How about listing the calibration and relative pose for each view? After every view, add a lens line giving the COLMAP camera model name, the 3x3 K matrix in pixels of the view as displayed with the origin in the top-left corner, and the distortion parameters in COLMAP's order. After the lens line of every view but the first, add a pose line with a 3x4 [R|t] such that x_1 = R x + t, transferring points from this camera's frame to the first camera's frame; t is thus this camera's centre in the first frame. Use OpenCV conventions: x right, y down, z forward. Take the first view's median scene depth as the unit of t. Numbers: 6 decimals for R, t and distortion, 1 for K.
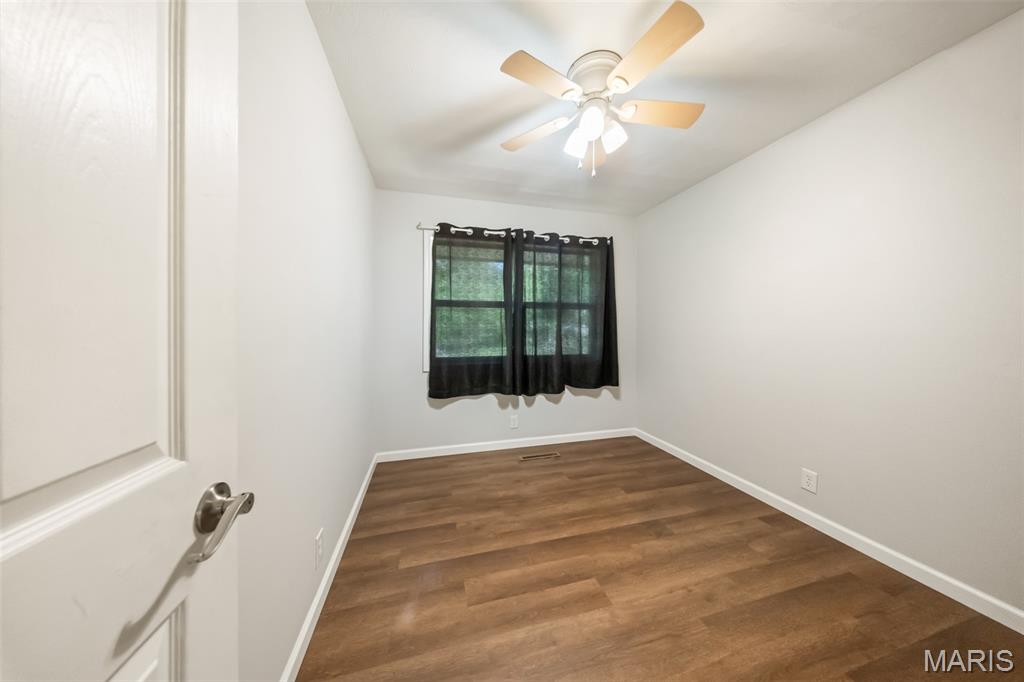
lens RADIAL K [[311.2, 0, 514.3], [0, 311.2, 327.1], [0, 0, 1]] dist [0.000995, -0.000069]
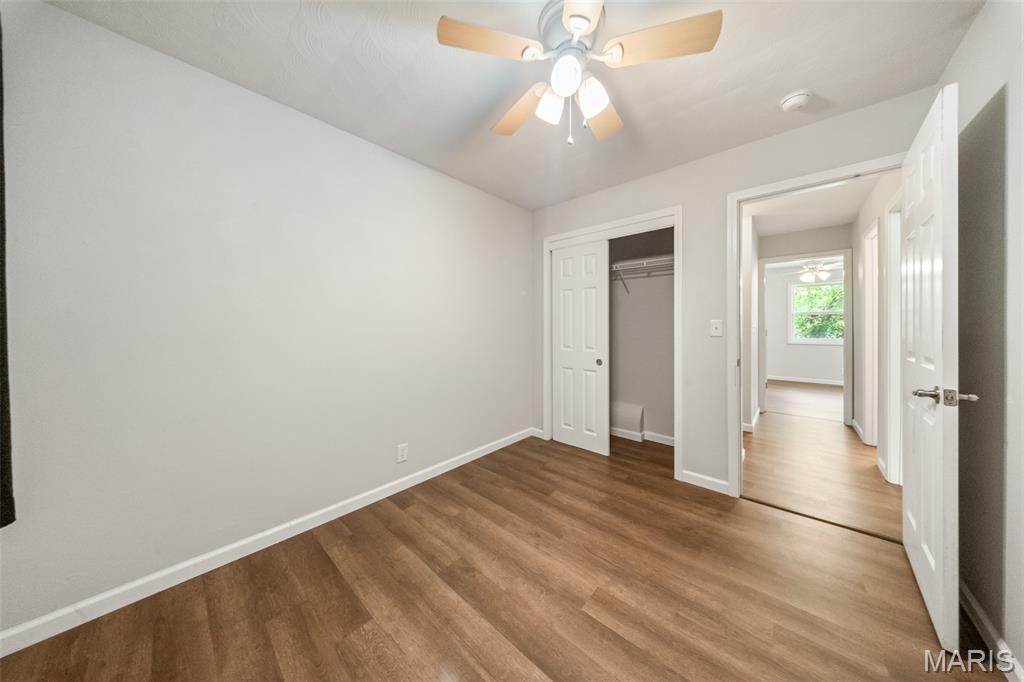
lens RADIAL K [[311.2, 0, 514.3], [0, 311.2, 327.1], [0, 0, 1]] dist [0.000995, -0.000069]
pose [[-0.537392, -0.001703, 0.843331, -0.317823], [-0.000908, 0.999999, 0.001441, 0.003934], [-0.843332, 0.000009, -0.537393, 1.357417]]
